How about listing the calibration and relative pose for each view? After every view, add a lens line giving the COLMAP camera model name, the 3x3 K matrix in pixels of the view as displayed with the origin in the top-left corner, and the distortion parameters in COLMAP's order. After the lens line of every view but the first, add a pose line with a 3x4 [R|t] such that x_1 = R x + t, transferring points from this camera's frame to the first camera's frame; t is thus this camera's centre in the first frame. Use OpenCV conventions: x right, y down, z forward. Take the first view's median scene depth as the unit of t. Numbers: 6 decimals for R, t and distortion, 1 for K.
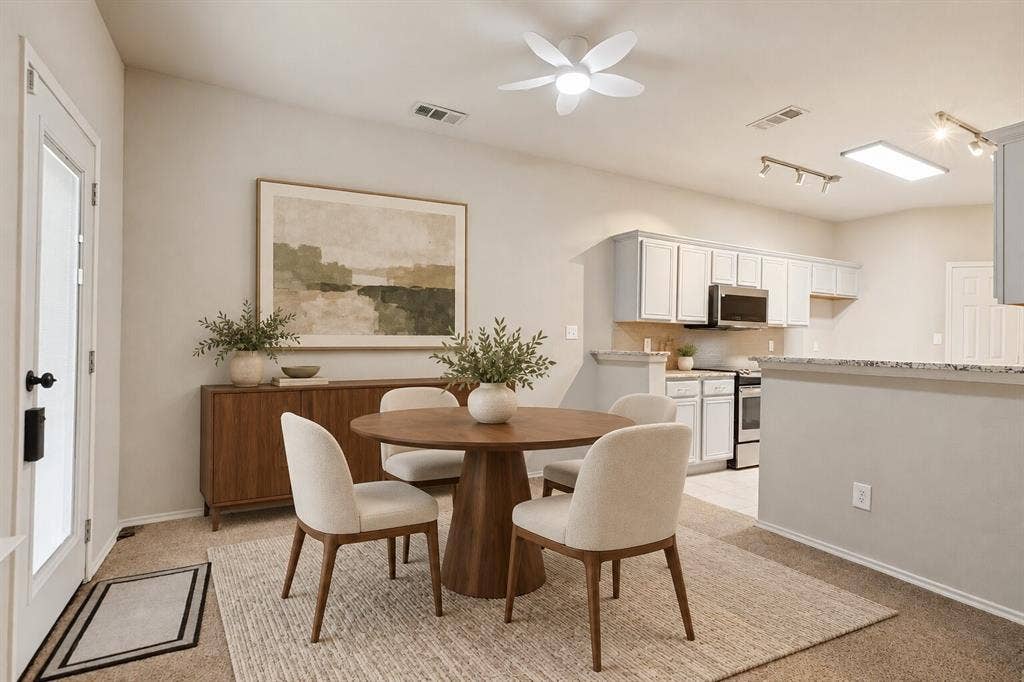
lens RADIAL K [[498.7, 0, 516.3], [0, 498.7, 343.7], [0, 0, 1]] dist [-0.006377, 0.003900]
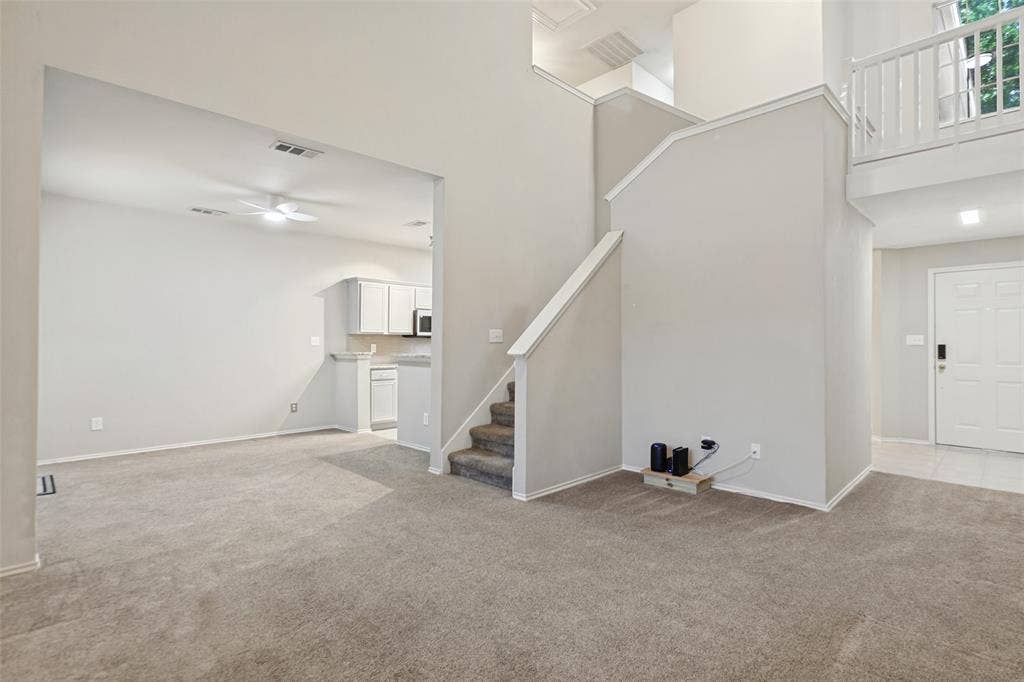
lens RADIAL K [[498.7, 0, 512.9], [0, 498.7, 340.7], [0, 0, 1]] dist [-0.006377, 0.003900]
pose [[0.961780, -0.009243, 0.273666, 0.328263], [0.011314, 0.999918, -0.005990, -0.008974], [-0.273588, 0.008858, 0.961806, -0.782467]]
